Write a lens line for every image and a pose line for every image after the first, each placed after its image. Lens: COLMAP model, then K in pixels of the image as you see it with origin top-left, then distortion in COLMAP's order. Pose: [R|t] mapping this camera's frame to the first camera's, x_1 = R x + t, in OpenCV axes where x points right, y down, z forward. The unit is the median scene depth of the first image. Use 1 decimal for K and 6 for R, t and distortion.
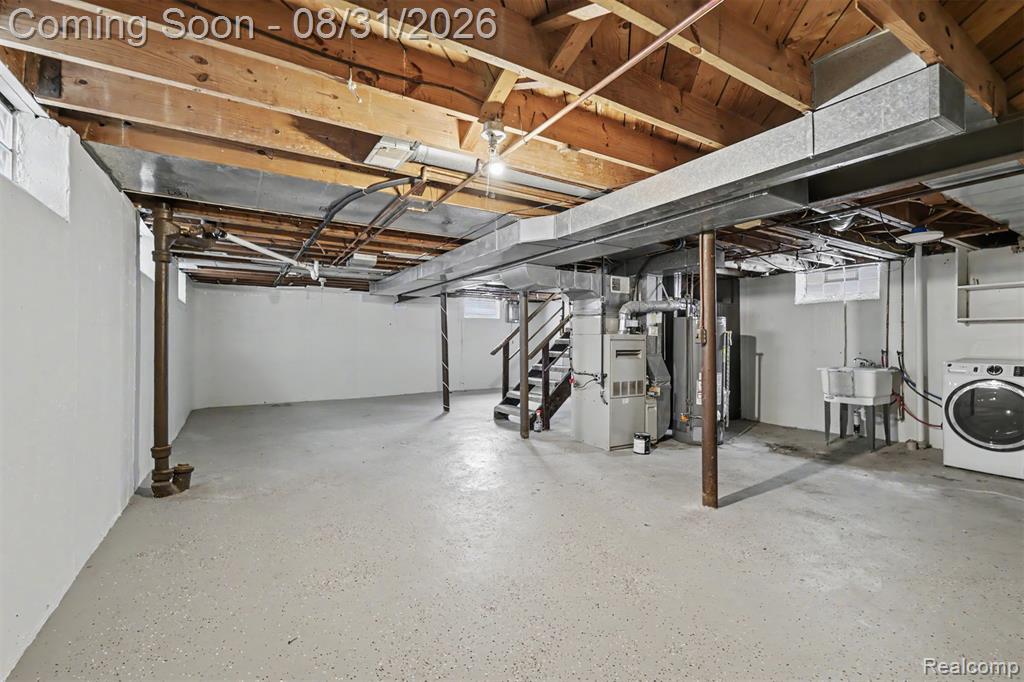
lens RADIAL K [[445.6, 0, 514.6], [0, 445.6, 339.9], [0, 0, 1]] dist [0.003534, 0.000388]
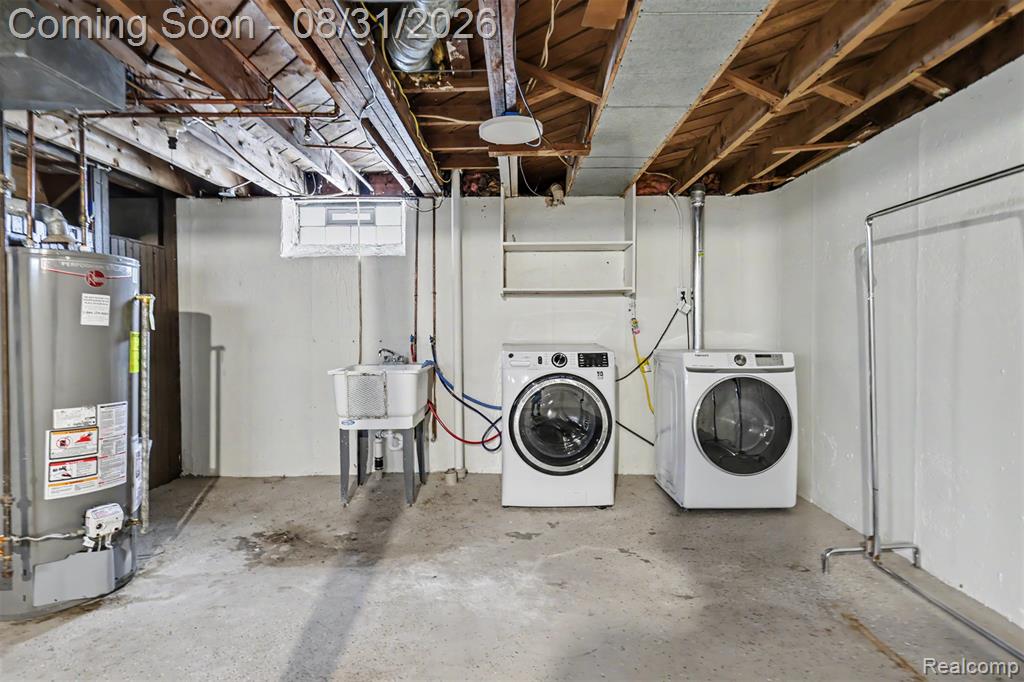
lens RADIAL K [[518.9, 0, 512.1], [0, 518.9, 330.7], [0, 0, 1]] dist [-0.000606, -0.000237]
pose [[0.512683, -0.009406, 0.858527, 0.245682], [0.005489, 0.999955, 0.007677, 0.010695], [-0.858561, 0.000777, 0.512711, 0.472409]]
